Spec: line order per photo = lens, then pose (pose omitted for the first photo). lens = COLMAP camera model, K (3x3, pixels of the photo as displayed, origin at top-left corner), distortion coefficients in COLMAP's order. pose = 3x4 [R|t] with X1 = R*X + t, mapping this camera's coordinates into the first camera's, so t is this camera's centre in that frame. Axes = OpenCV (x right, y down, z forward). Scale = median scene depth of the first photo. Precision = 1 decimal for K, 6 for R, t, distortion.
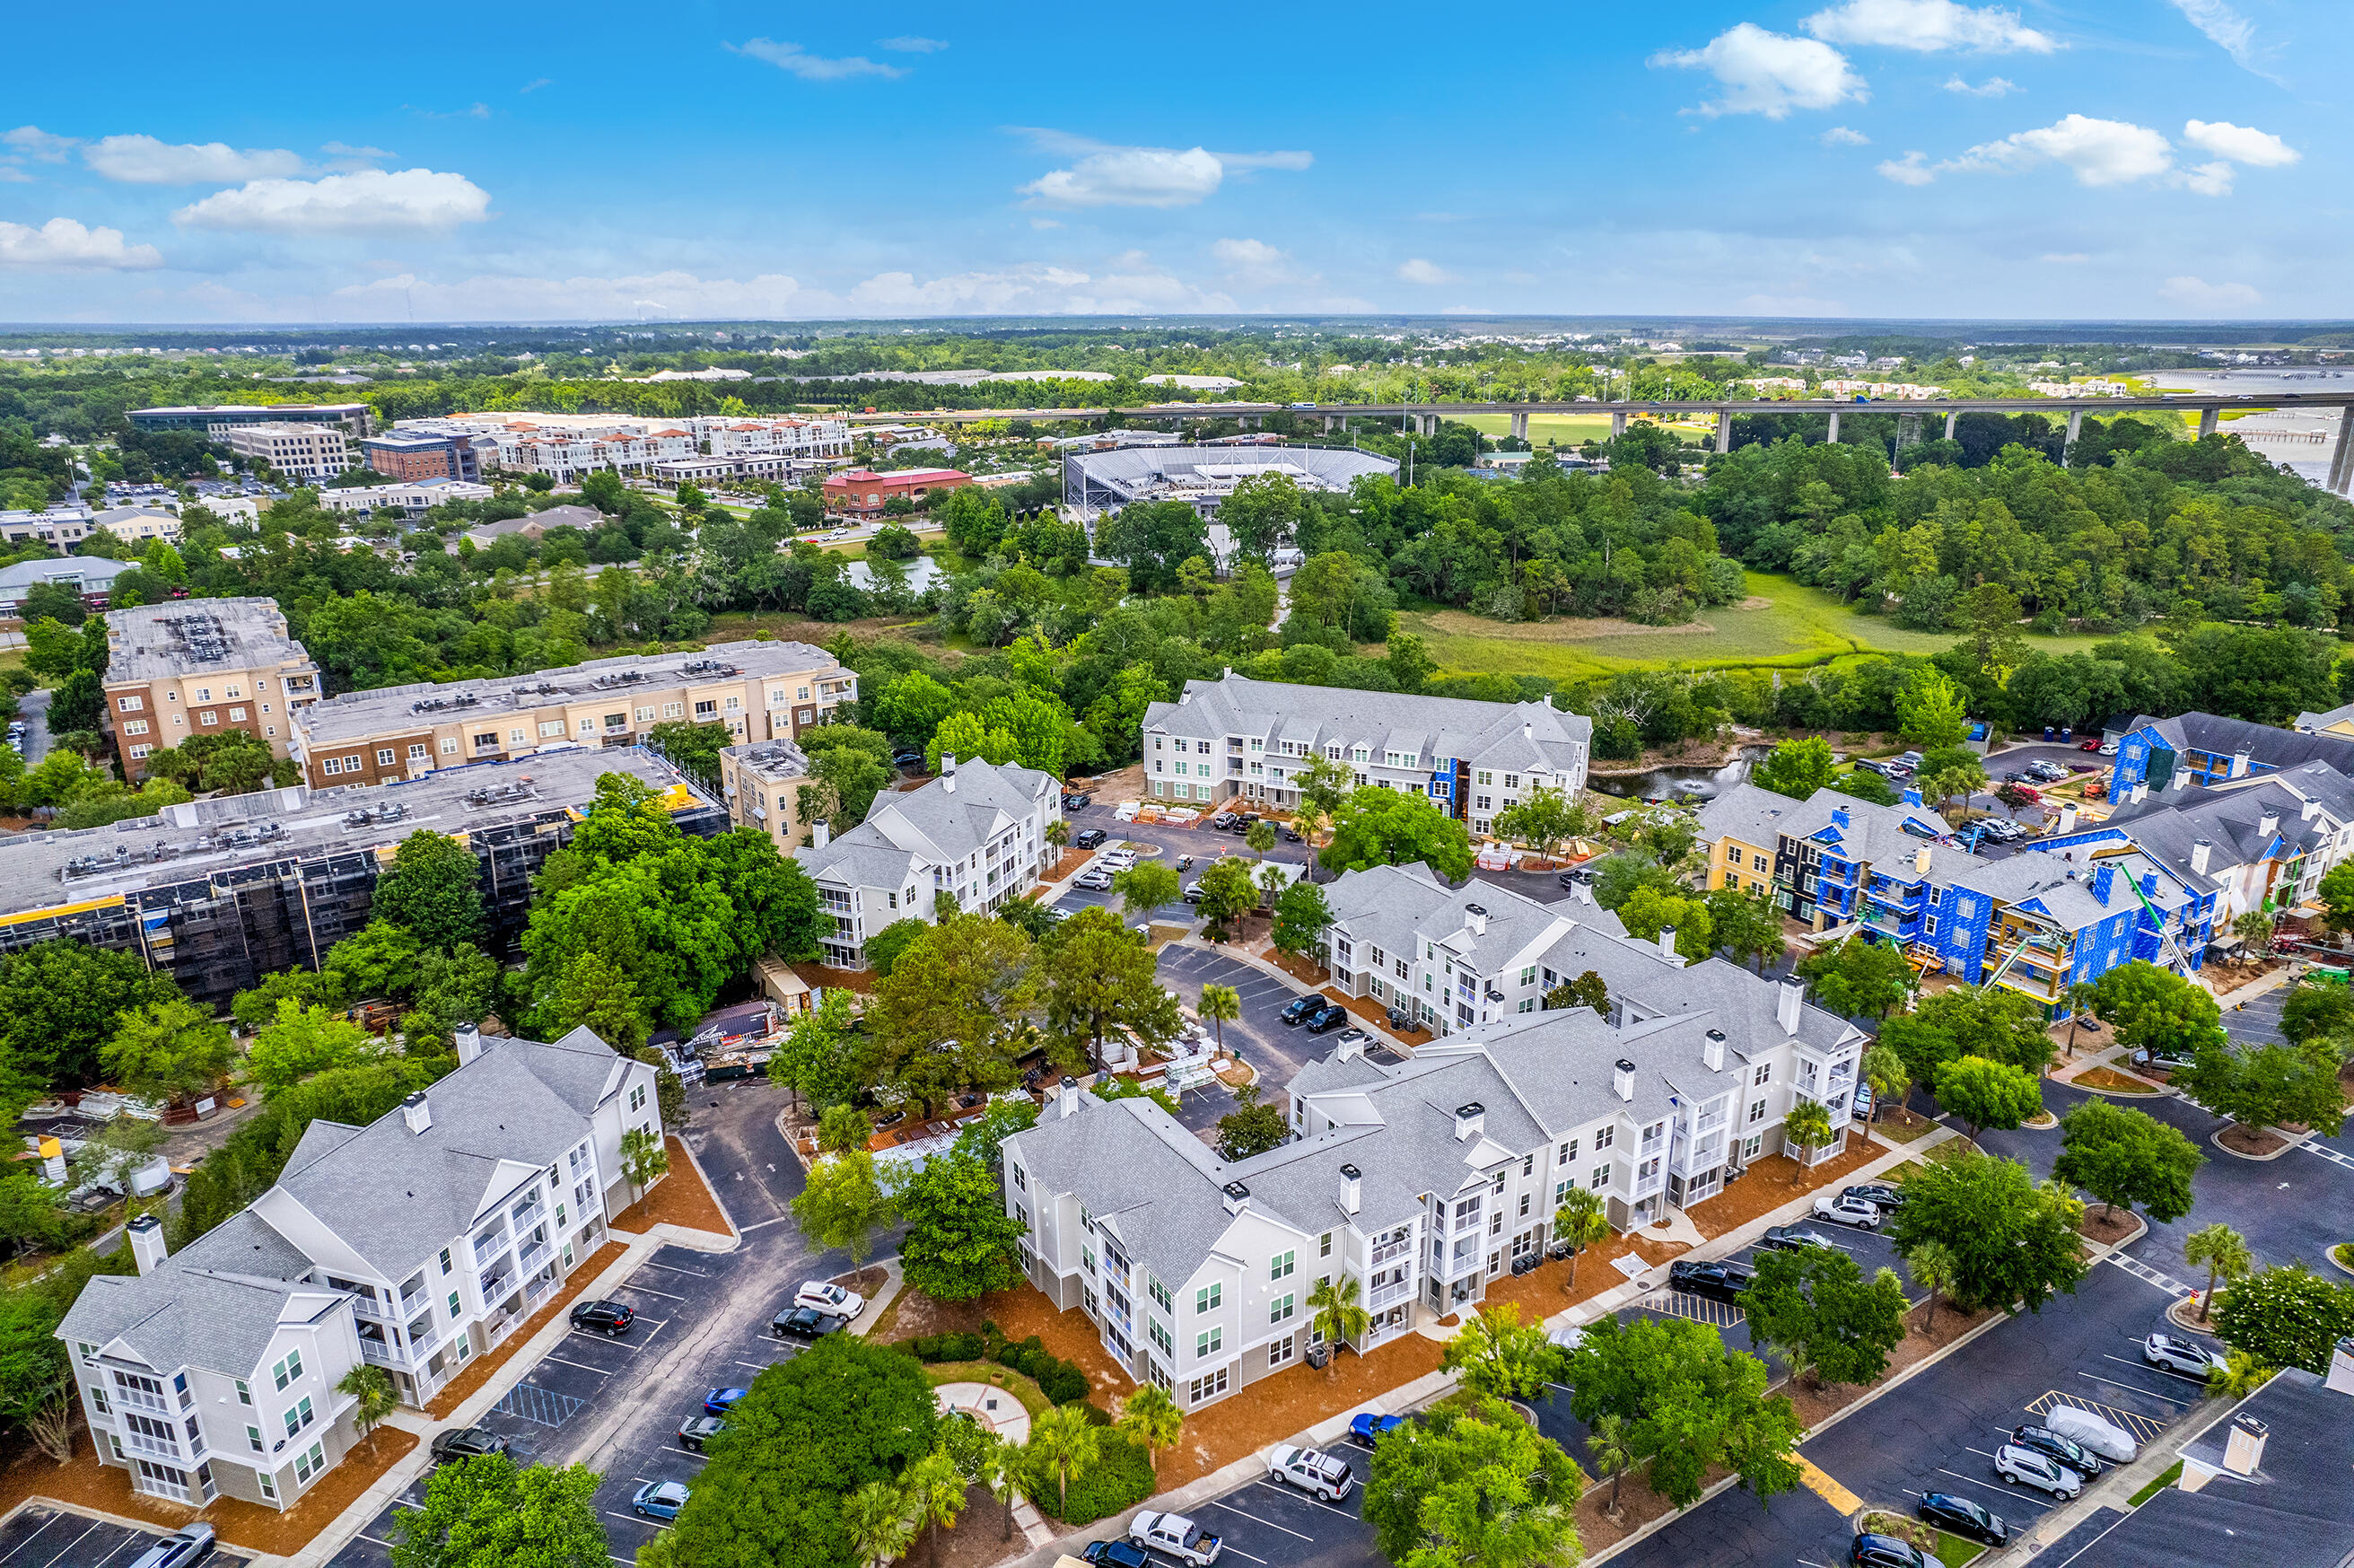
lens RADIAL K [[1492.1, 0, 1177.0], [0, 1492.1, 784.0], [0, 0, 1]] dist [-0.074274, 0.062899]
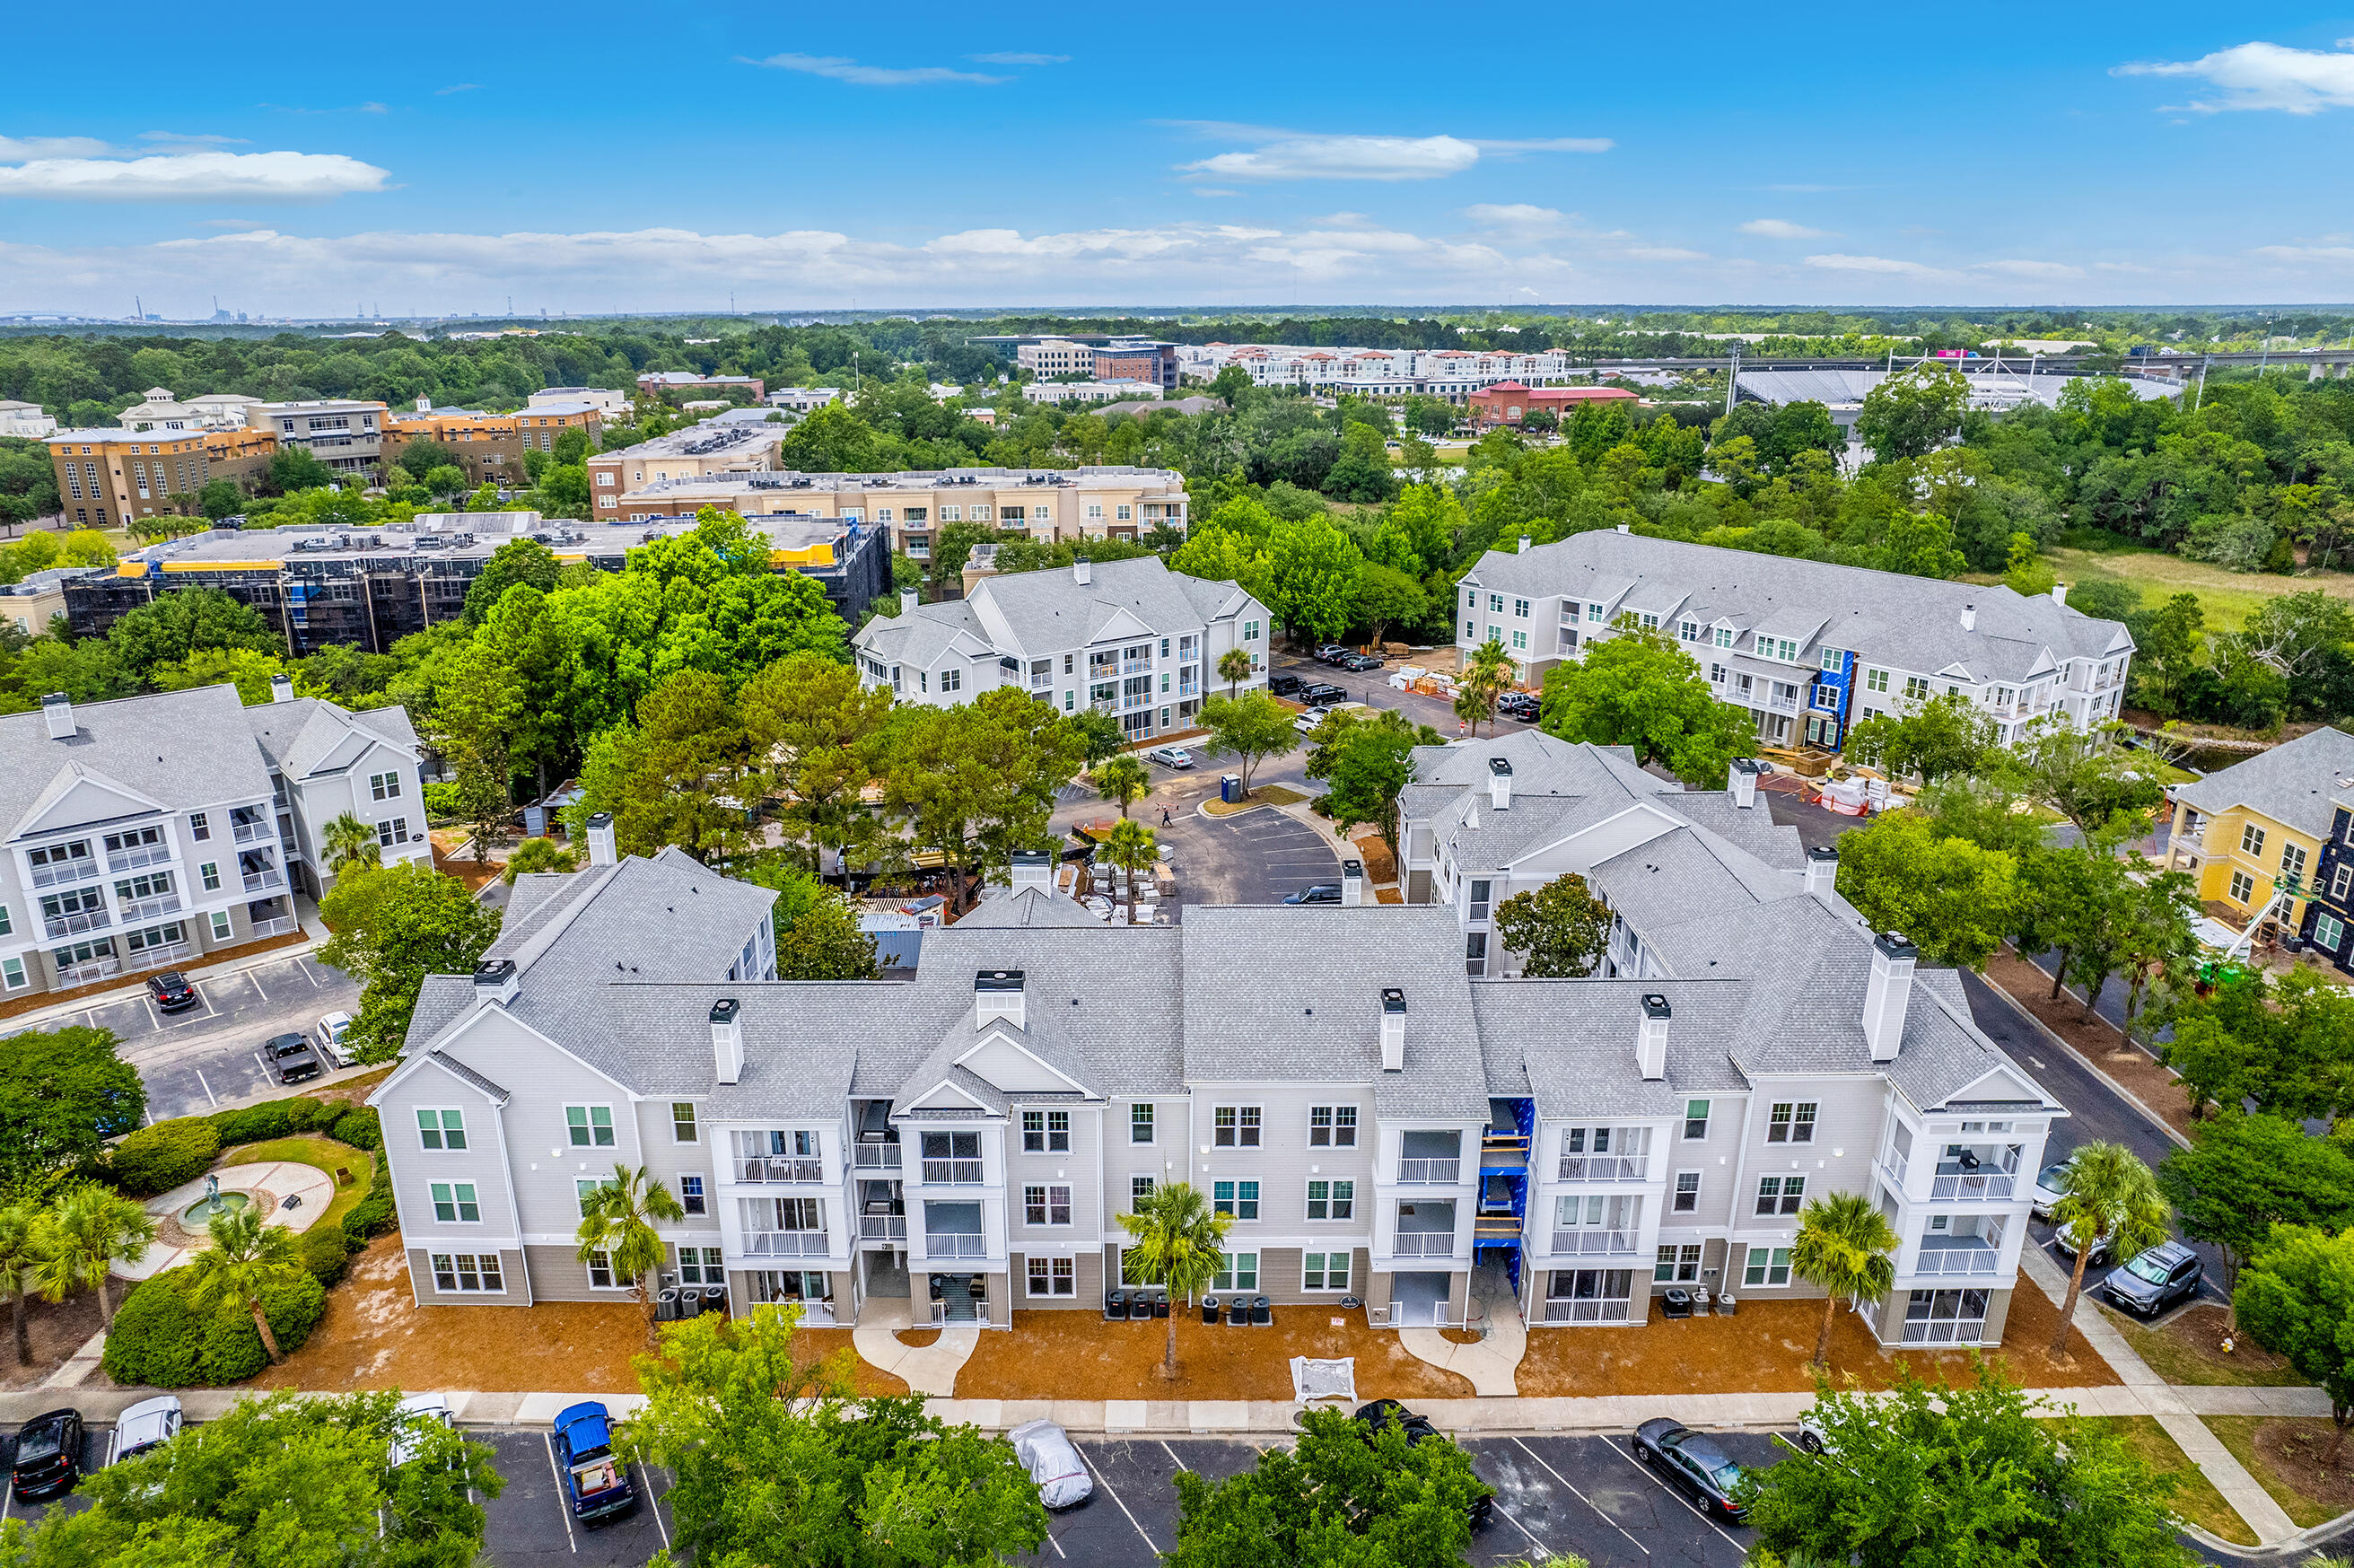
lens RADIAL K [[1508.6, 0, 1157.4], [0, 1508.6, 753.3], [0, 0, 1]] dist [-0.078217, 0.072410]
pose [[0.849903, 0.150318, -0.505044, 0.252119], [-0.157072, 0.987147, 0.029483, 0.053576], [0.502985, 0.054271, 0.862590, 0.261616]]
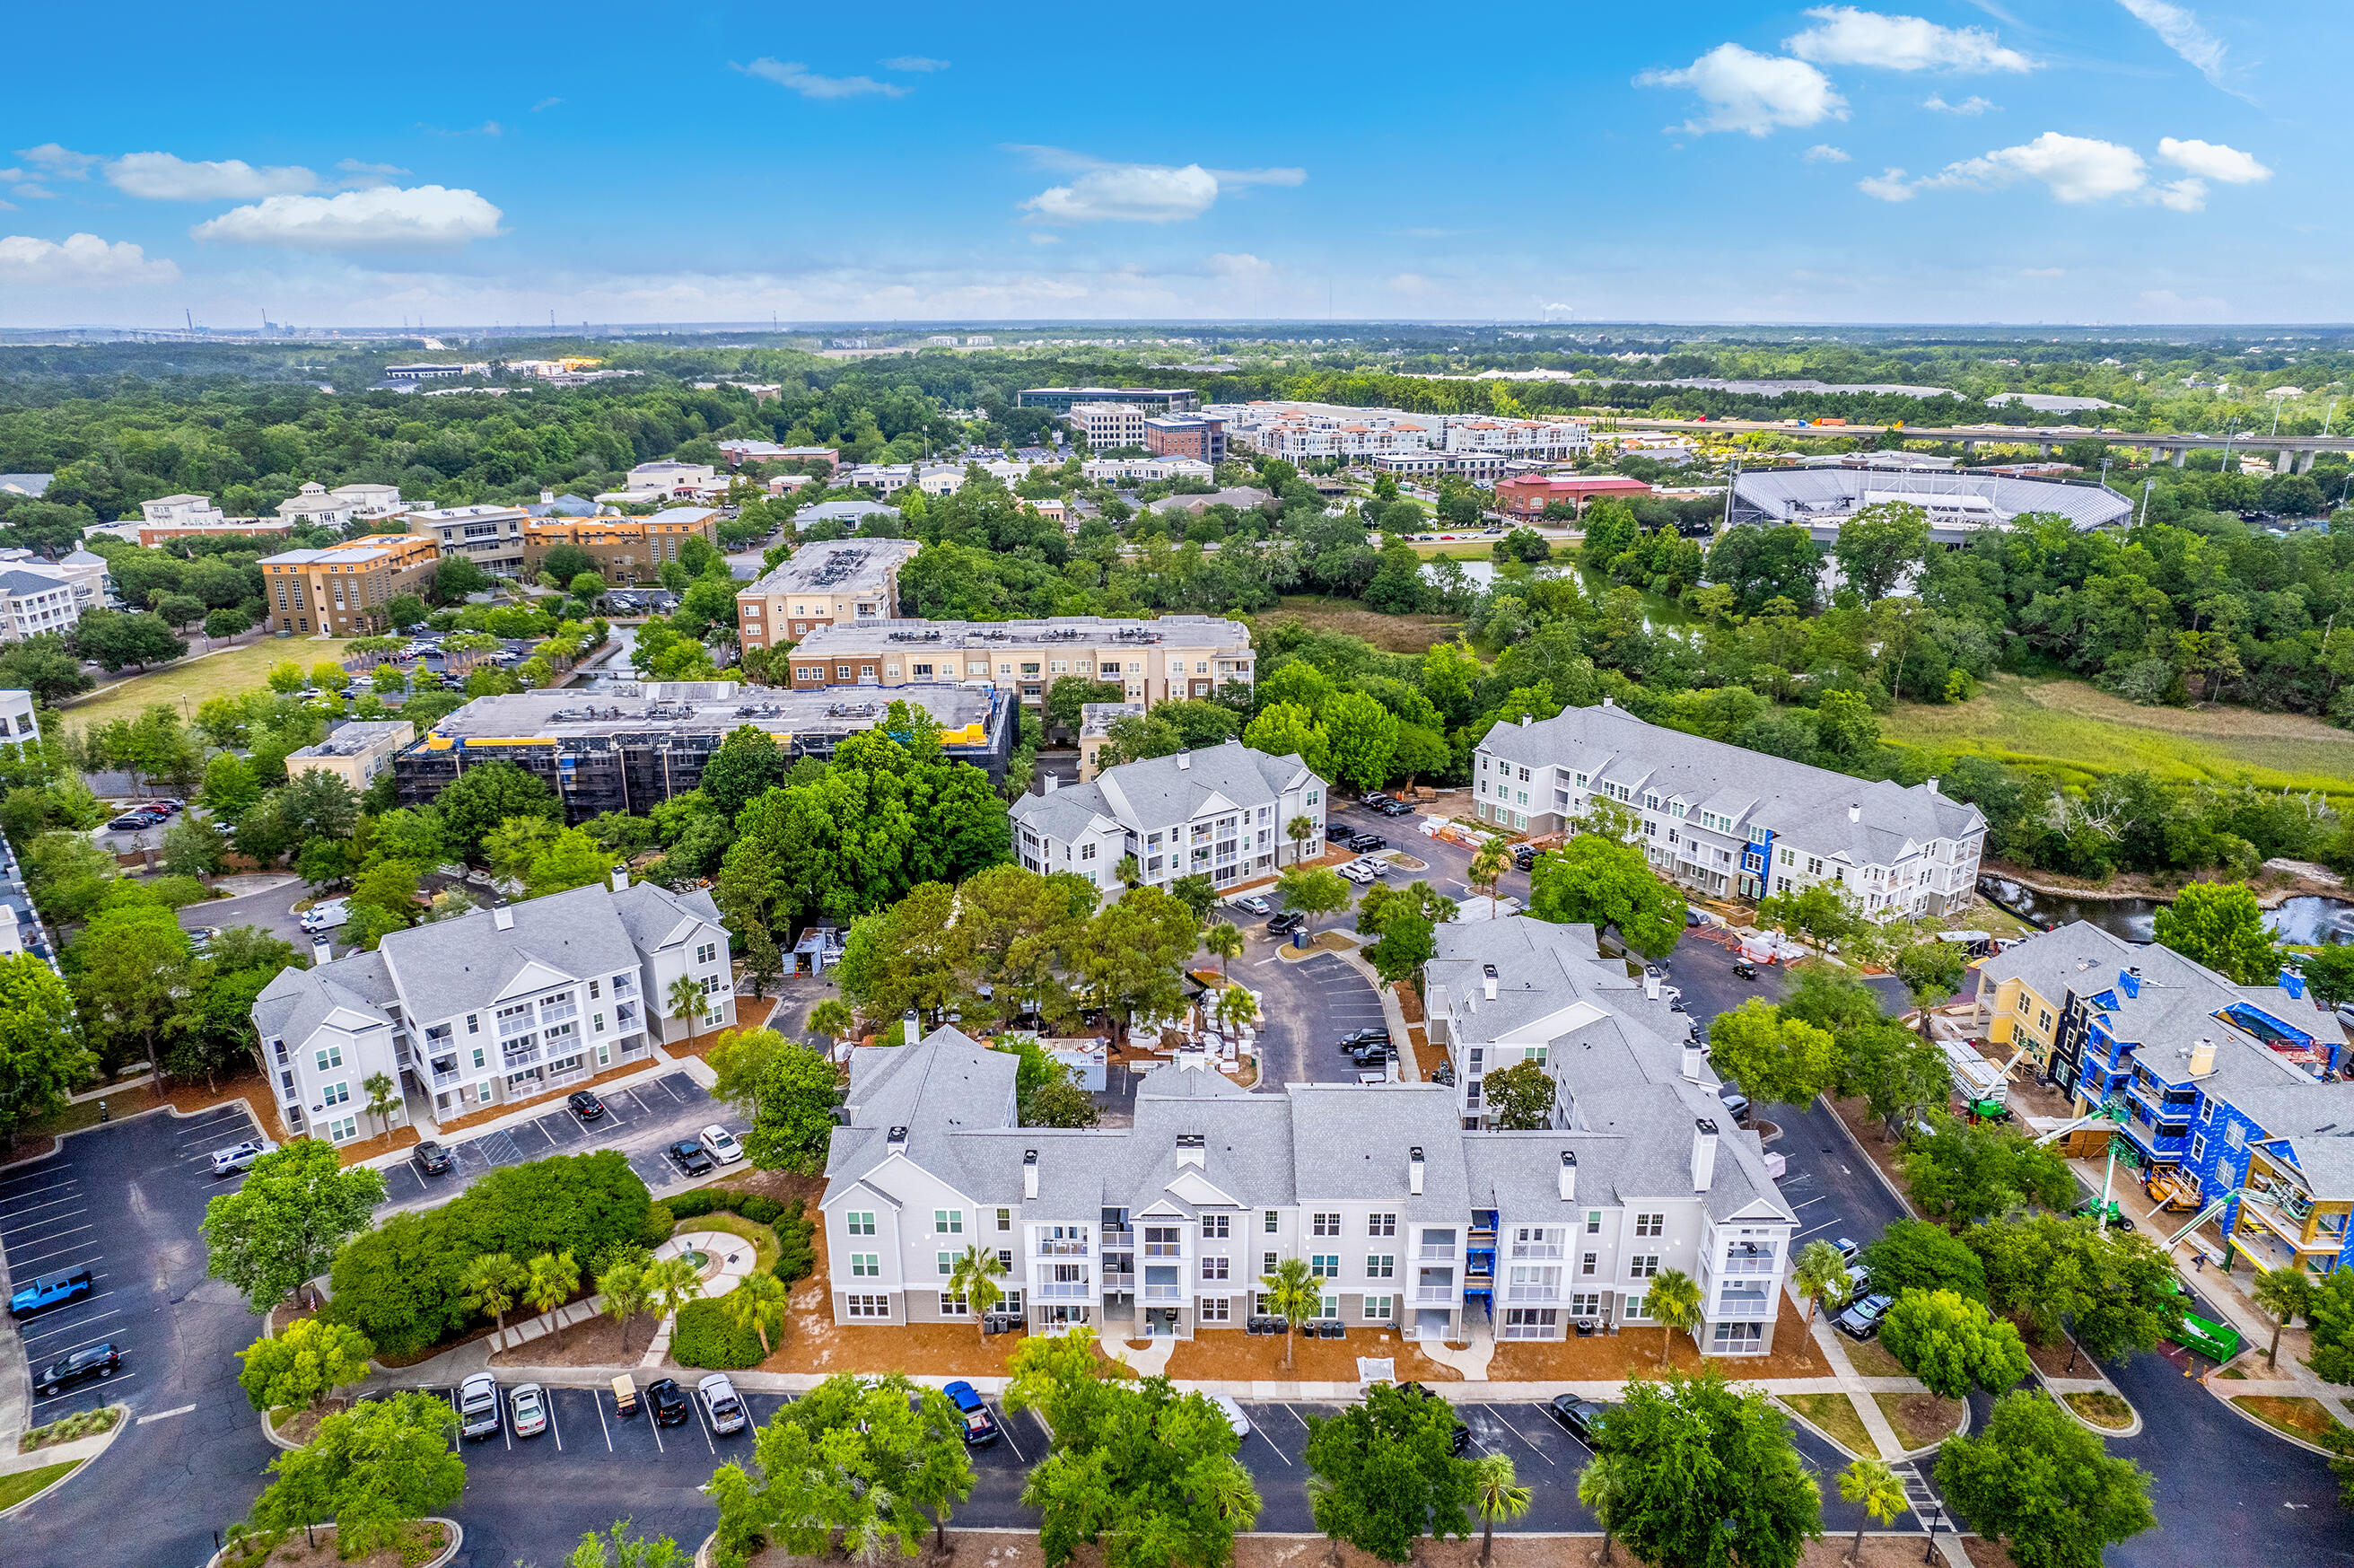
lens RADIAL K [[1492.1, 0, 1177.0], [0, 1492.1, 784.0], [0, 0, 1]] dist [-0.074274, 0.062899]
pose [[0.844447, 0.161971, -0.510564, 0.312872], [-0.162924, 0.985691, 0.043231, -0.023121], [0.510260, 0.046677, 0.858752, 0.076327]]
